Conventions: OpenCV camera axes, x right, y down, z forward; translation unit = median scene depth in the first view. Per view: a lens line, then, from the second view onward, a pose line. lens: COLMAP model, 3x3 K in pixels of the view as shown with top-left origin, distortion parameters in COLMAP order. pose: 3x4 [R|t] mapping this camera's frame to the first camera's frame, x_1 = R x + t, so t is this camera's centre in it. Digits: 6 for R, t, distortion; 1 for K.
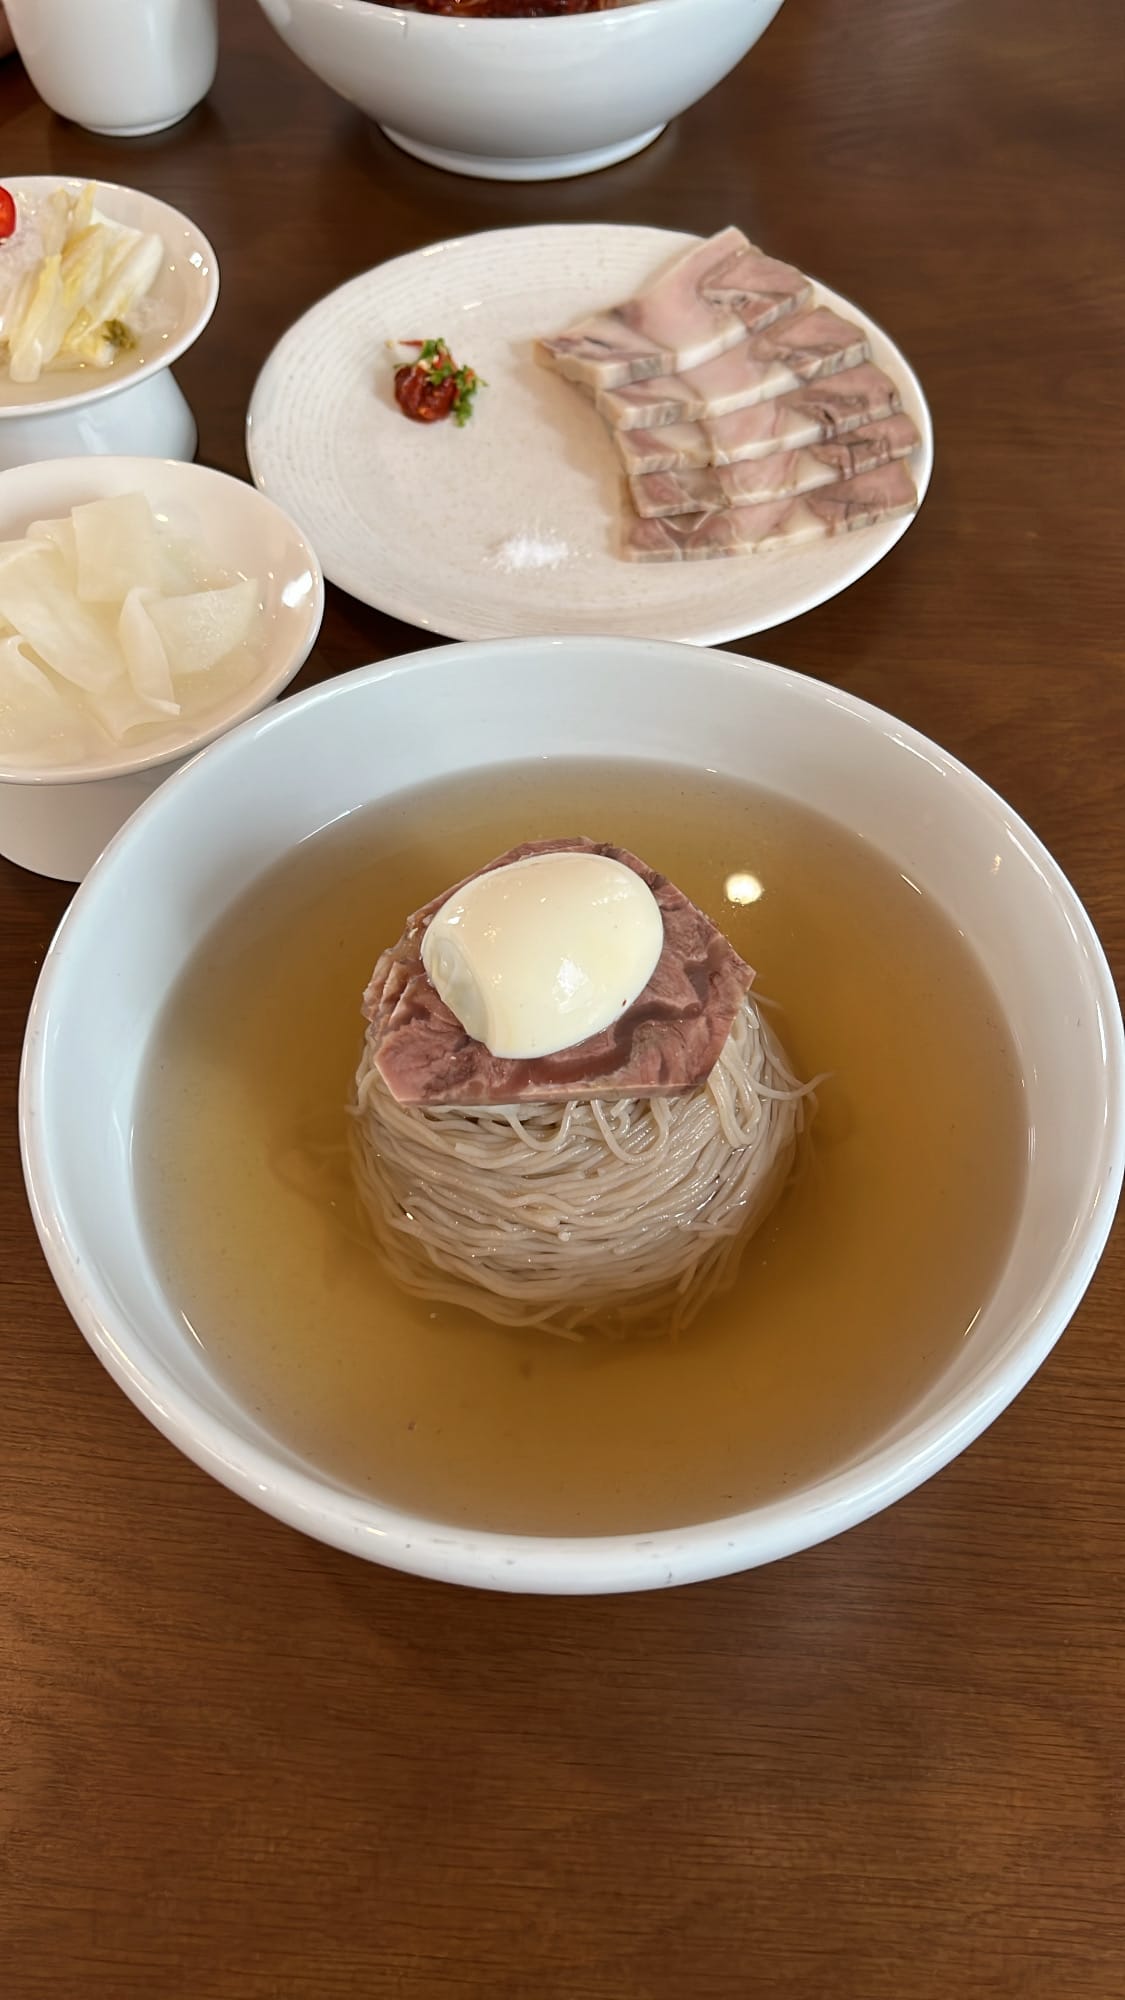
lens RADIAL K [[1613.6, 0, 569.3], [0, 1613.6, 994.4], [0, 0, 1]] dist [0.051167, -0.074689]
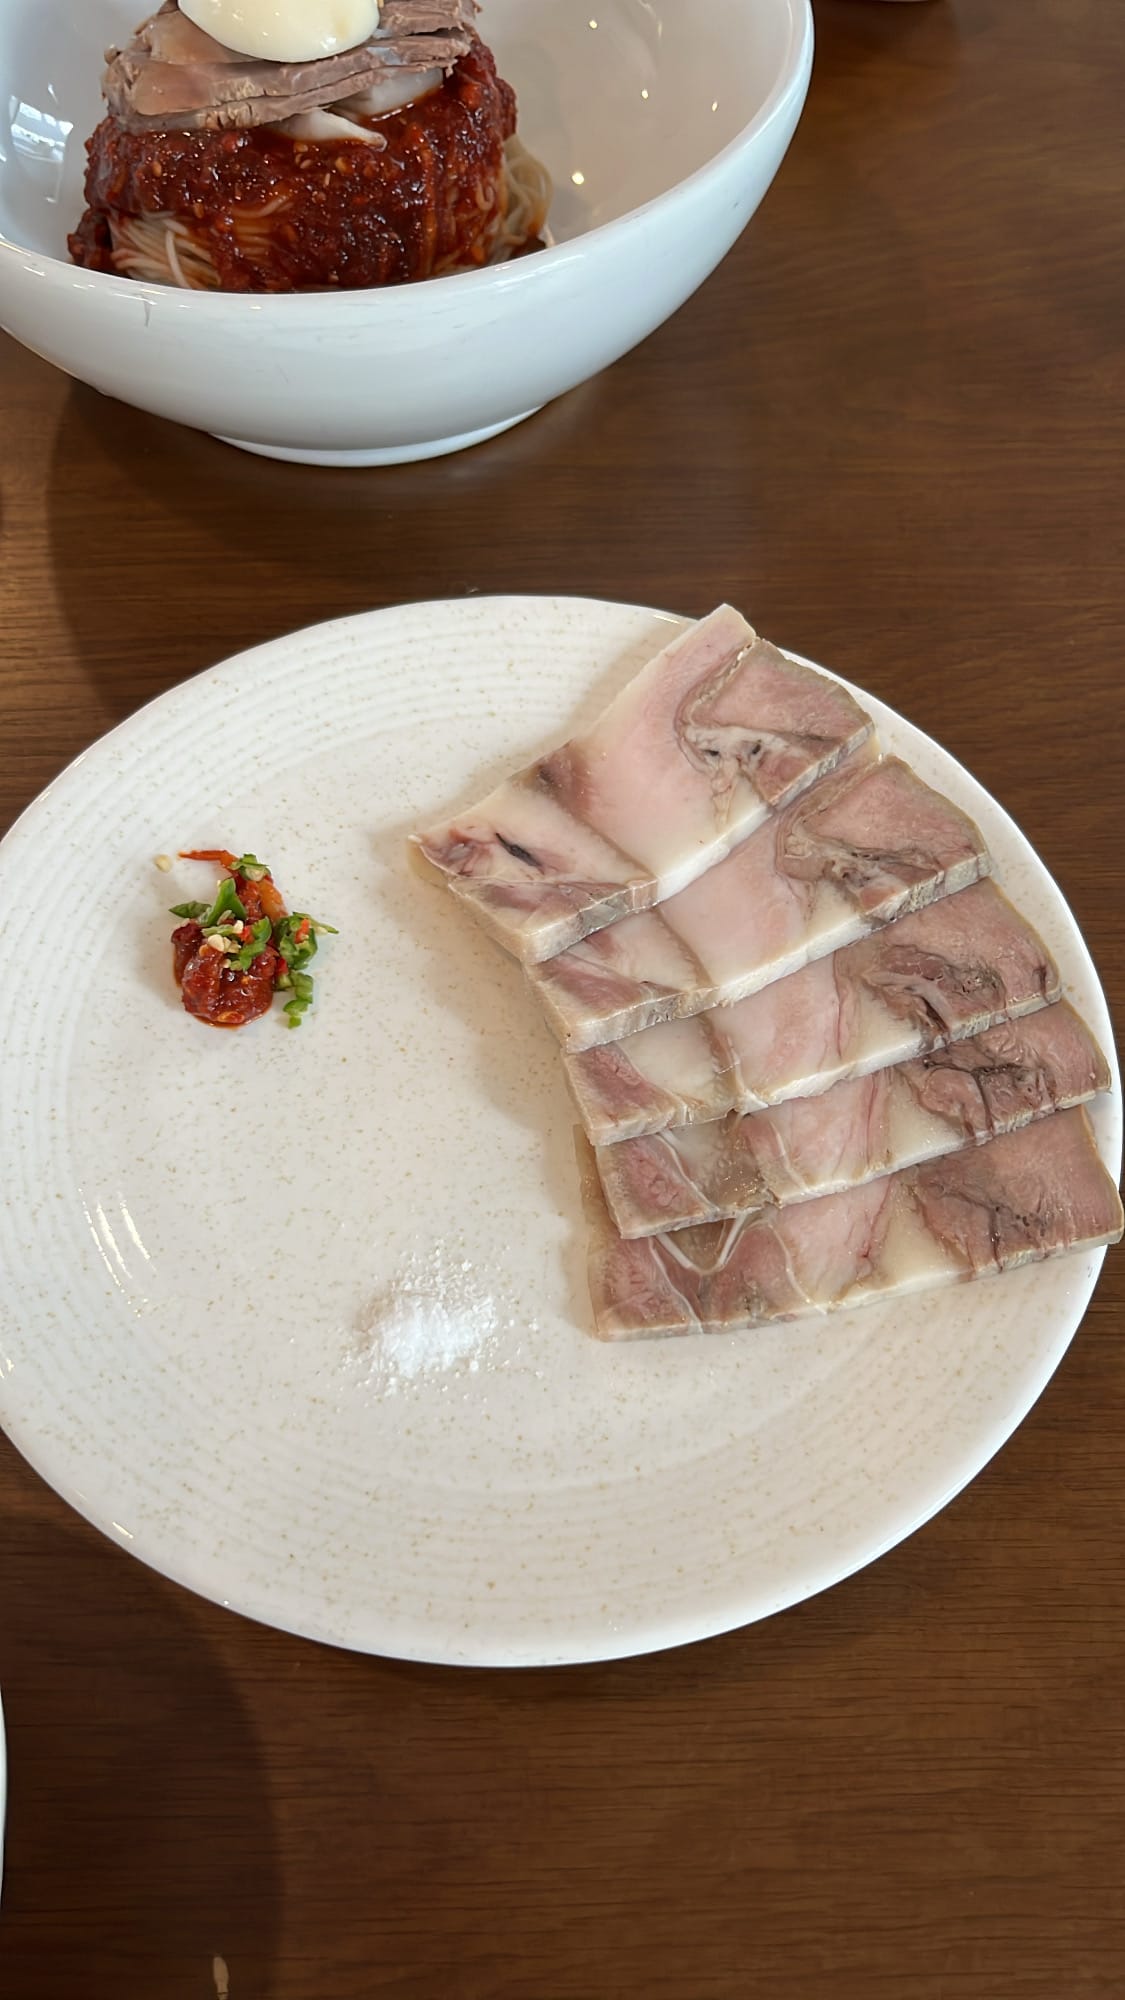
lens RADIAL K [[1613.6, 0, 554.5], [0, 1613.6, 1009.1], [0, 0, 1]] dist [0.051167, -0.074689]
pose [[0.996957, -0.067922, 0.038247, 0.004783], [0.065269, 0.995629, 0.066809, -0.396660], [-0.042617, -0.064109, 0.997032, 0.429392]]
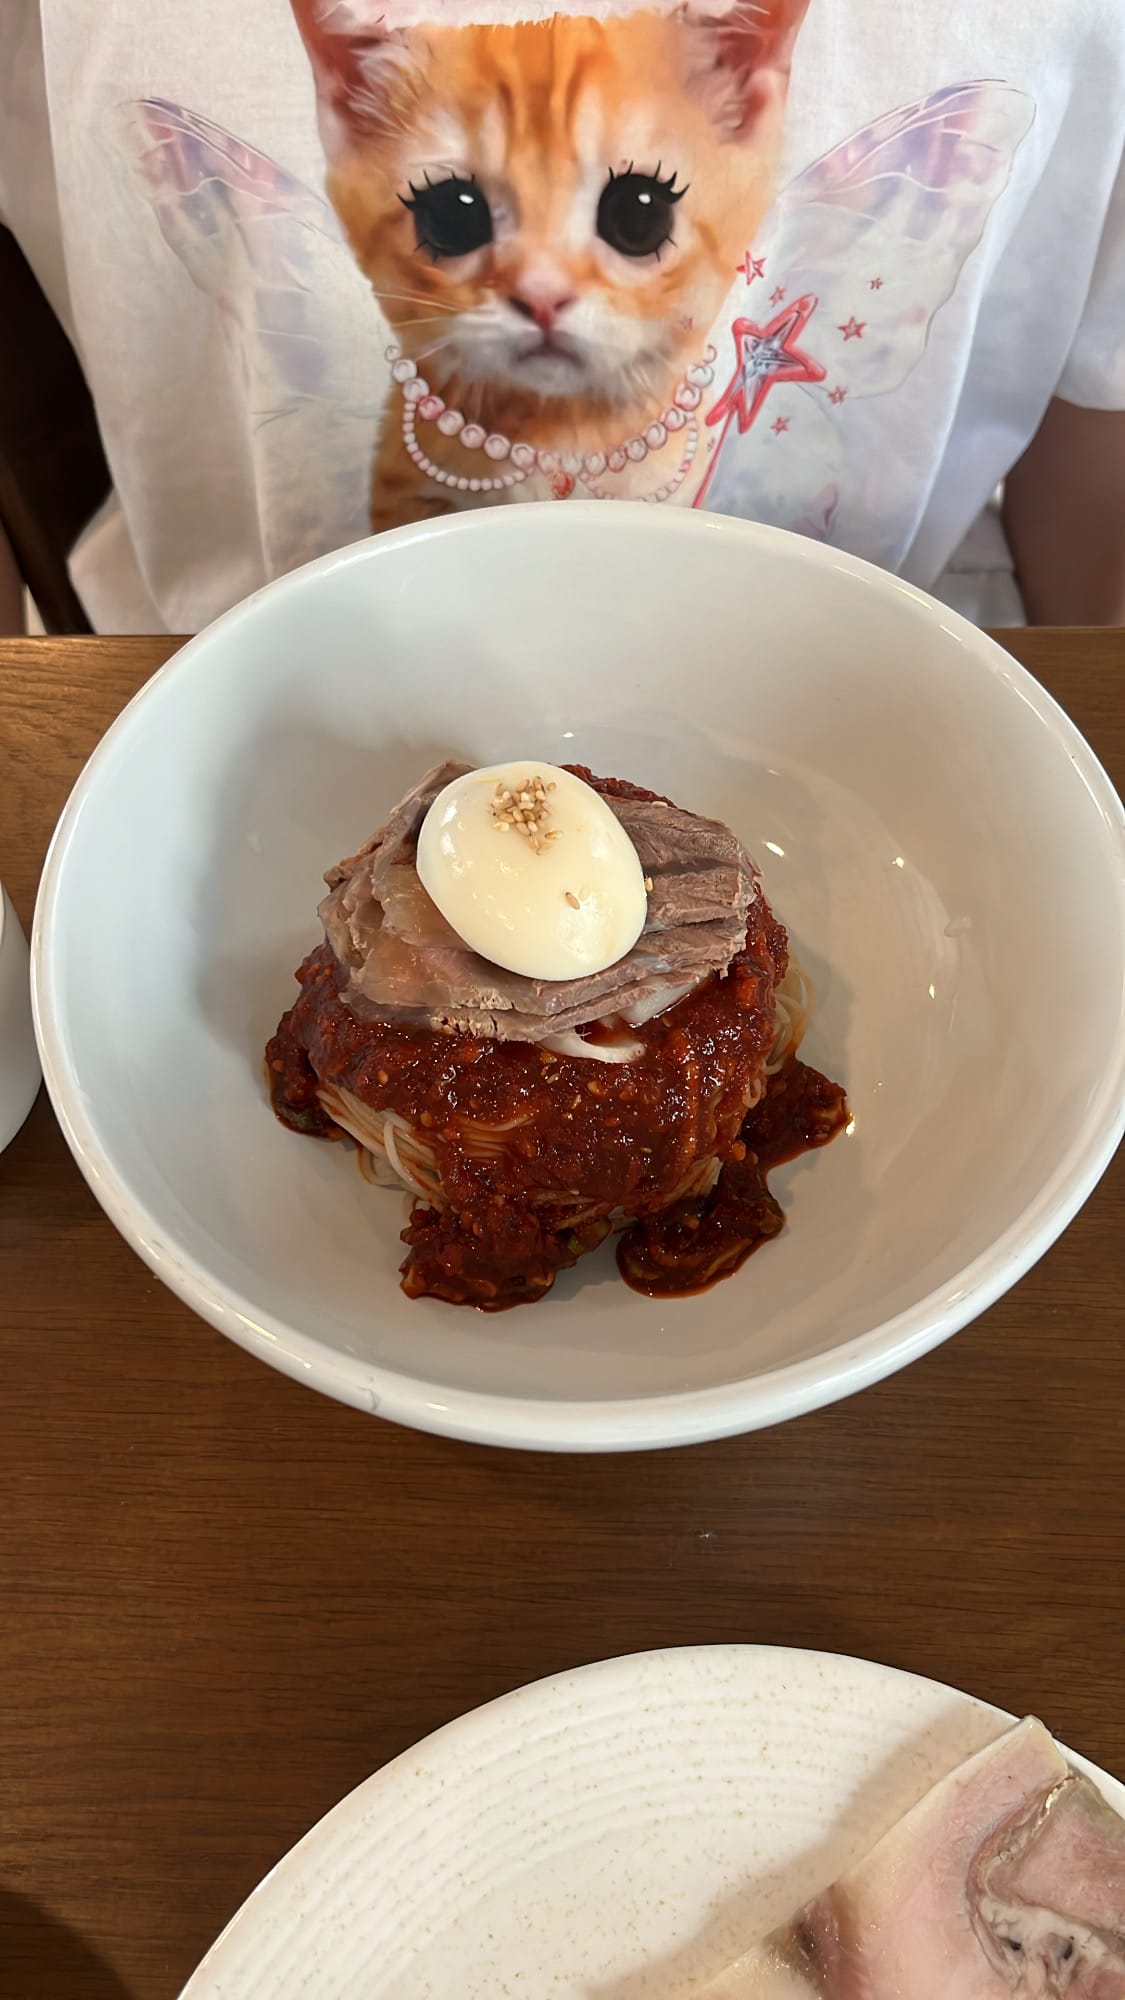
lens RADIAL K [[1613.6, 0, 553.5], [0, 1613.6, 997.2], [0, 0, 1]] dist [0.051167, -0.074689]
pose [[0.999981, -0.003562, -0.005008, -0.046592], [0.003856, 0.998183, 0.060129, -0.782173], [0.004785, -0.060147, 0.998178, 0.555114]]
